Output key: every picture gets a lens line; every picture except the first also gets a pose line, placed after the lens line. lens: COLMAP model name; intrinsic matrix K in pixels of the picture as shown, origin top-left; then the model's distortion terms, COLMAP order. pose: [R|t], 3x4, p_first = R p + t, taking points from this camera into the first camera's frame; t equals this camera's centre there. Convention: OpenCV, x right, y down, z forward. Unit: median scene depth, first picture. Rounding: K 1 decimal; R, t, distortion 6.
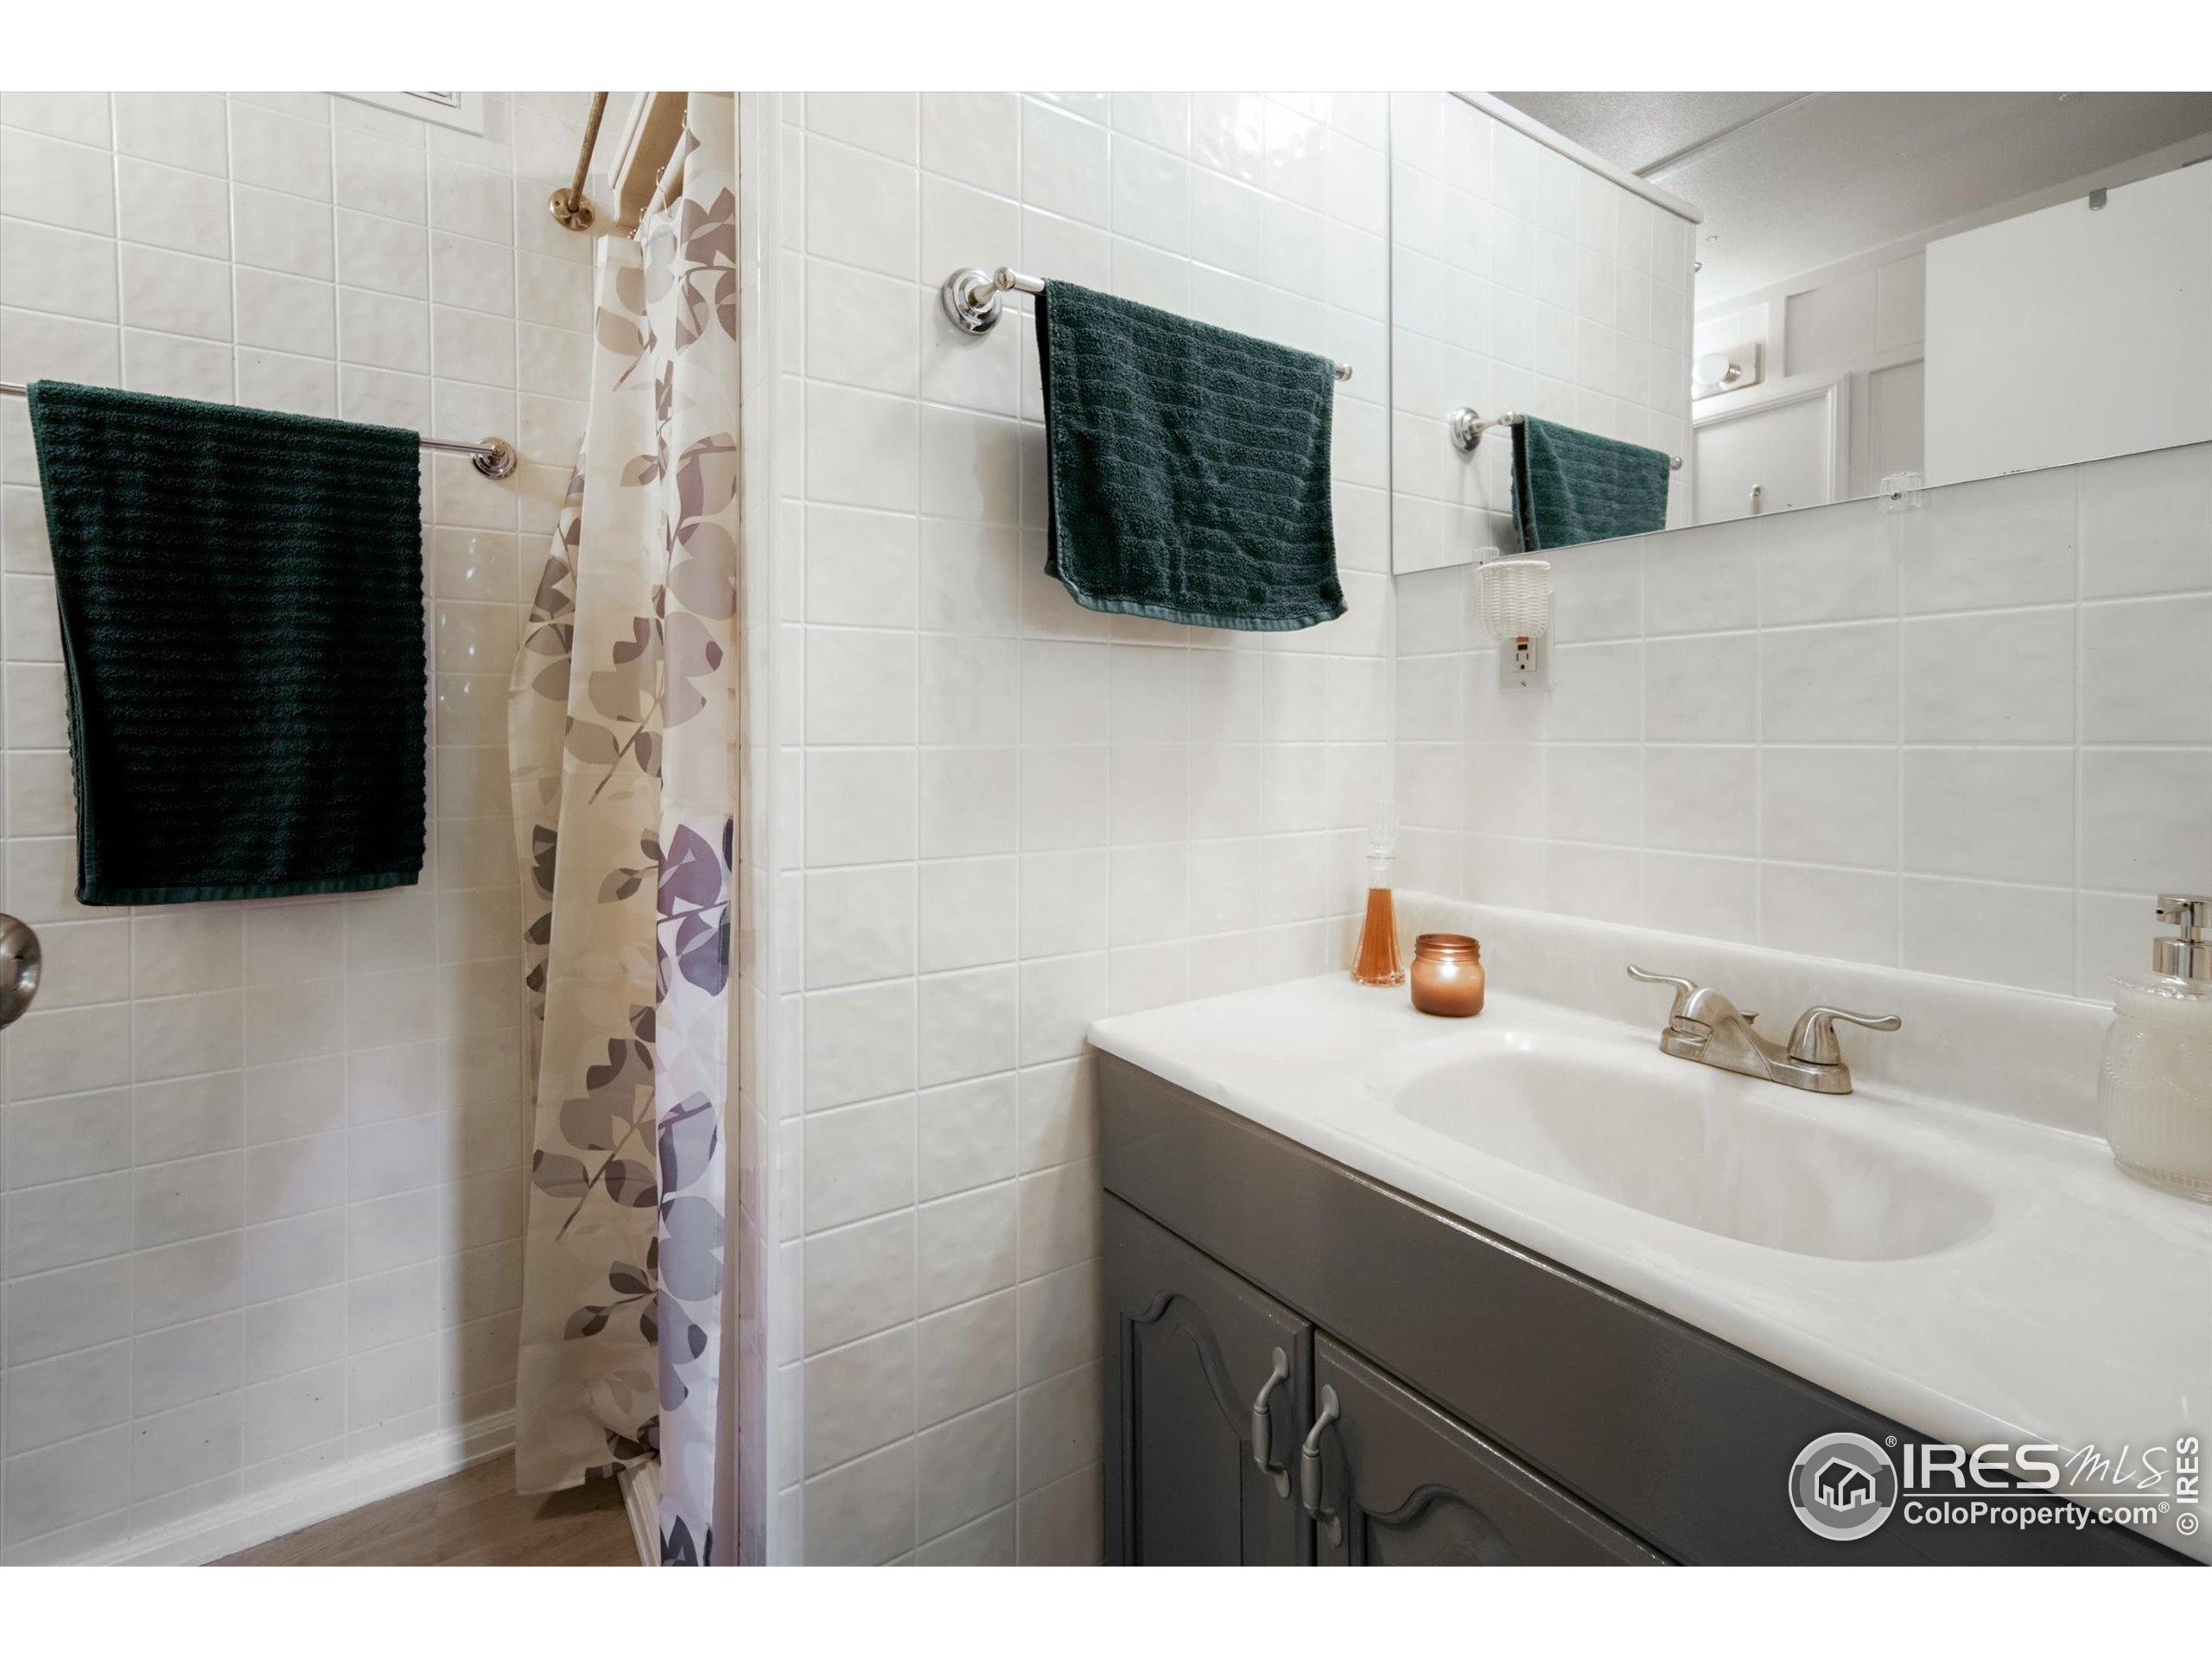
lens RADIAL K [[1013.3, 0, 1103.7], [0, 1013.3, 728.9], [0, 0, 1]] dist [-0.000376, 0.000343]
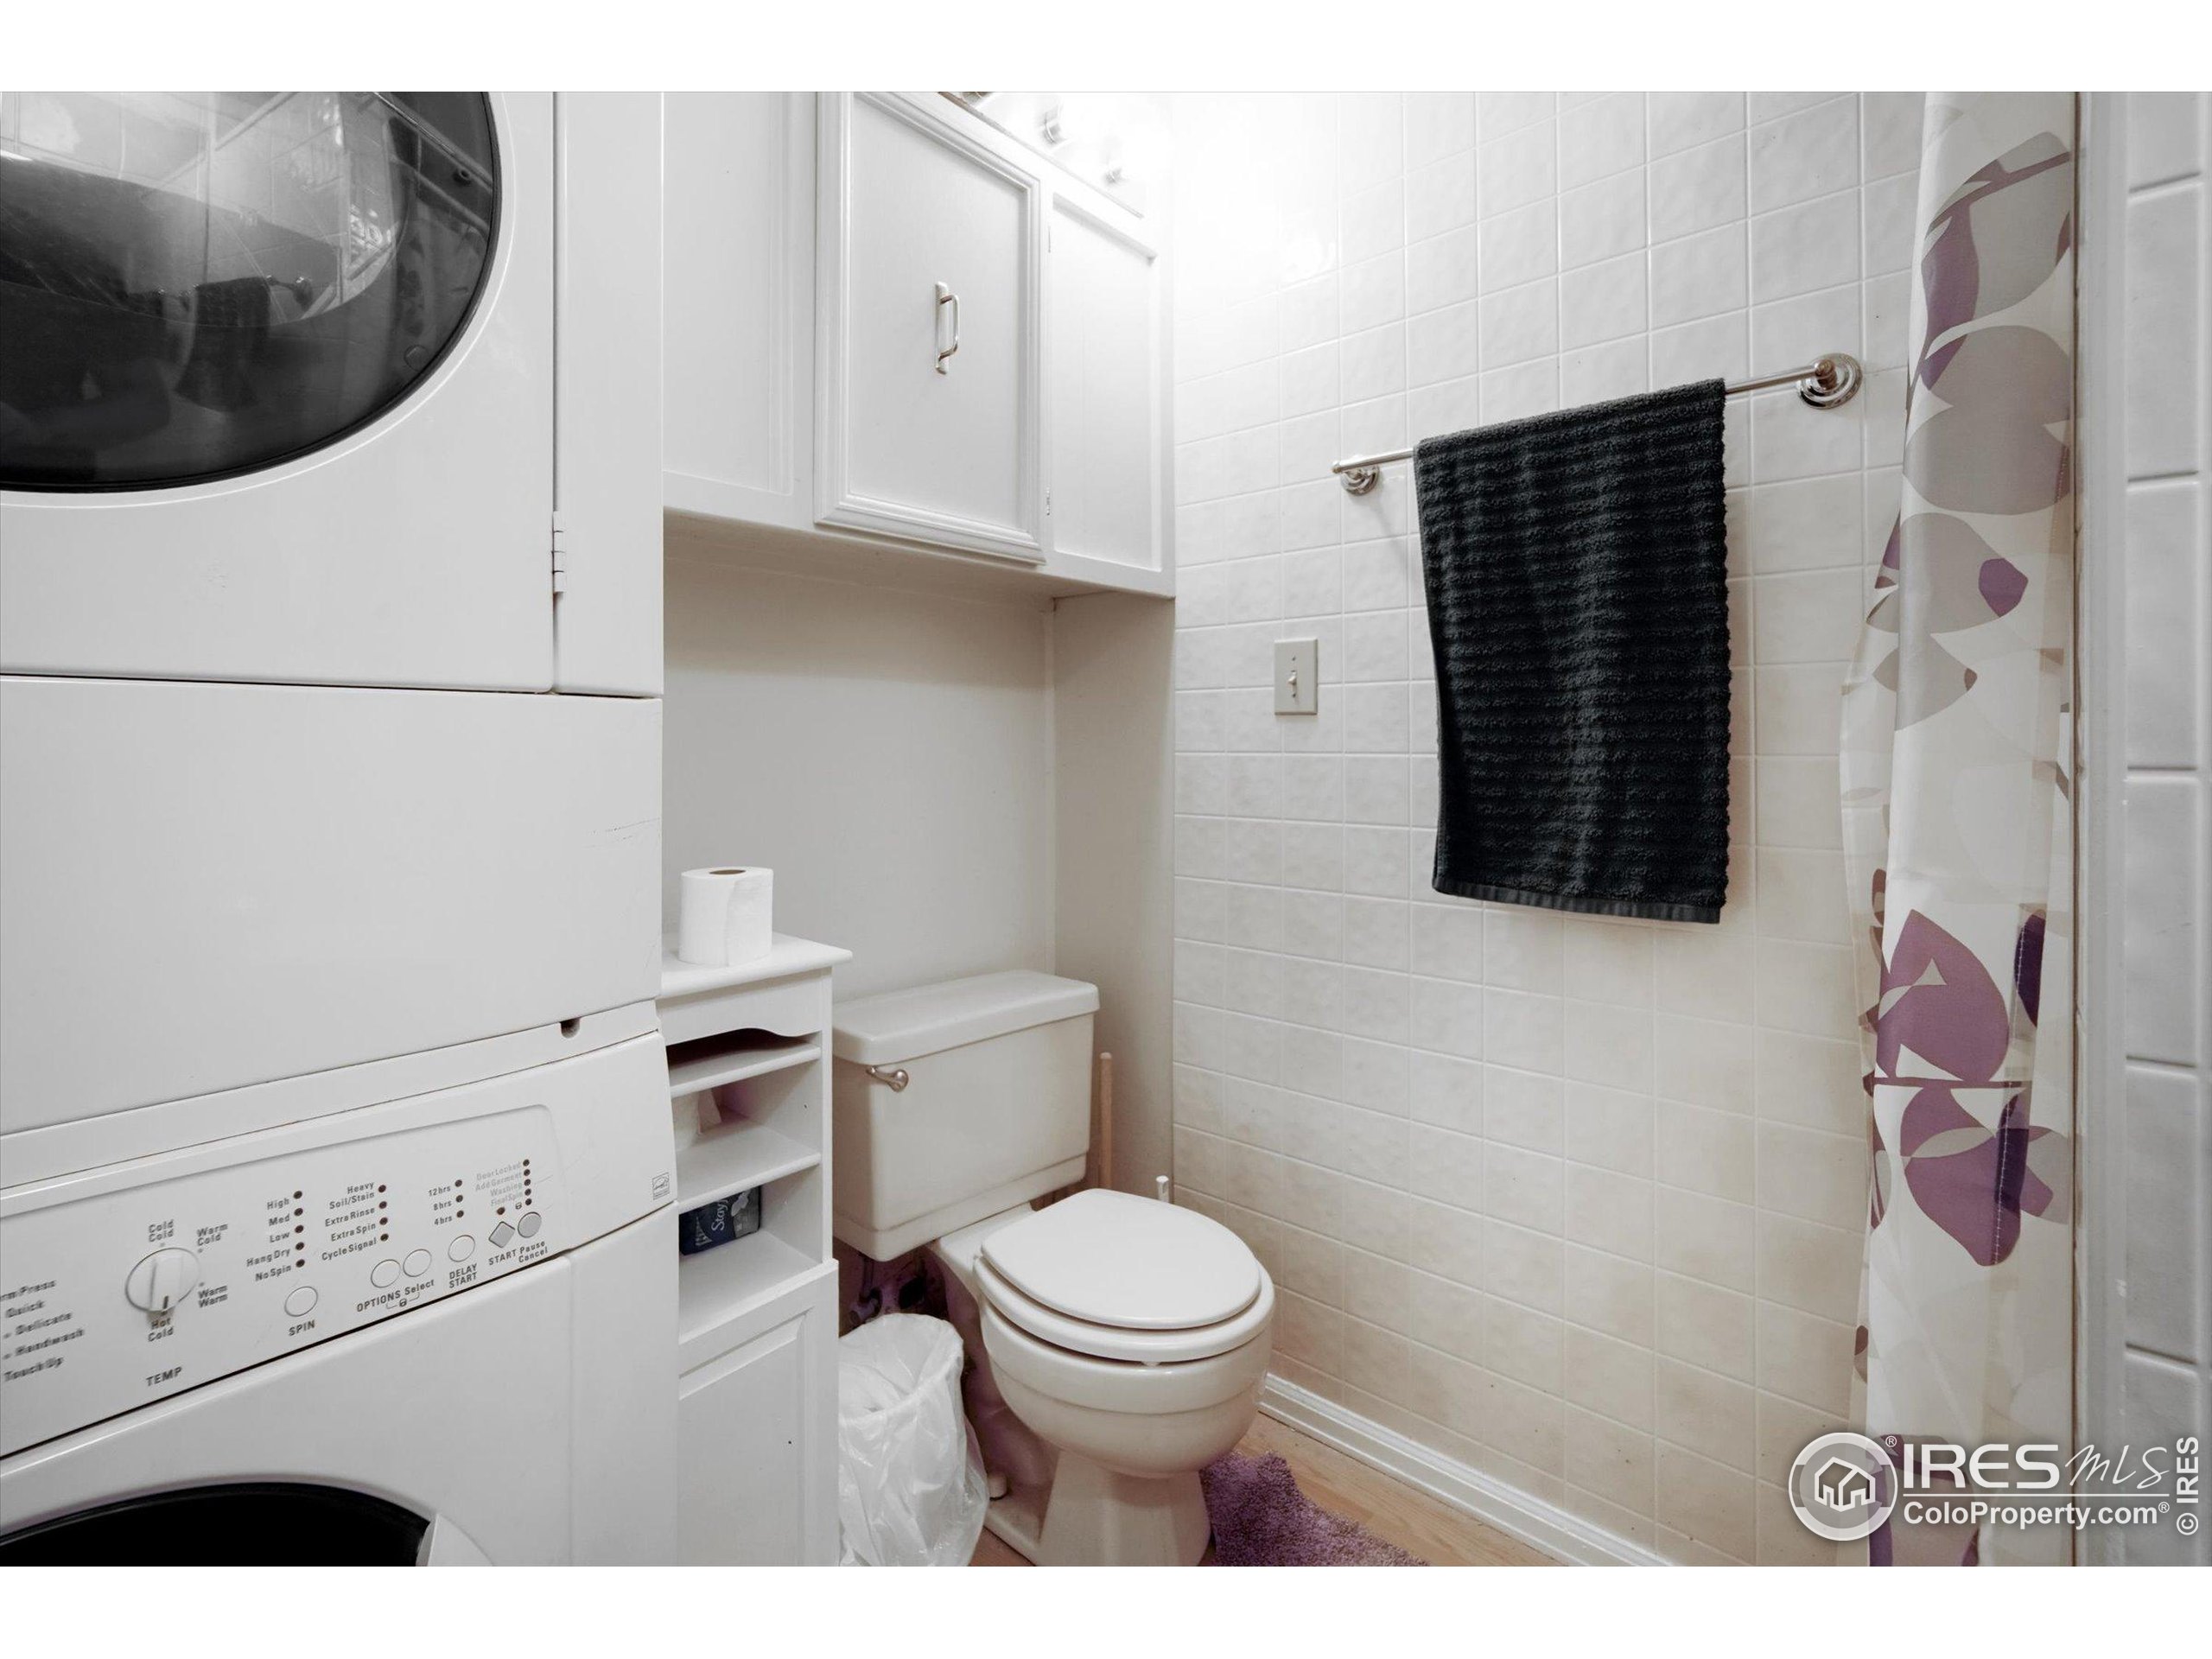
lens RADIAL K [[1013.3, 0, 1103.7], [0, 1013.3, 728.9], [0, 0, 1]] dist [-0.000376, 0.000343]
pose [[0.260059, -0.009457, -0.965546, -0.010365], [-0.001750, 0.999946, -0.010265, 0.004165], [0.965591, 0.004360, 0.260029, 0.320629]]
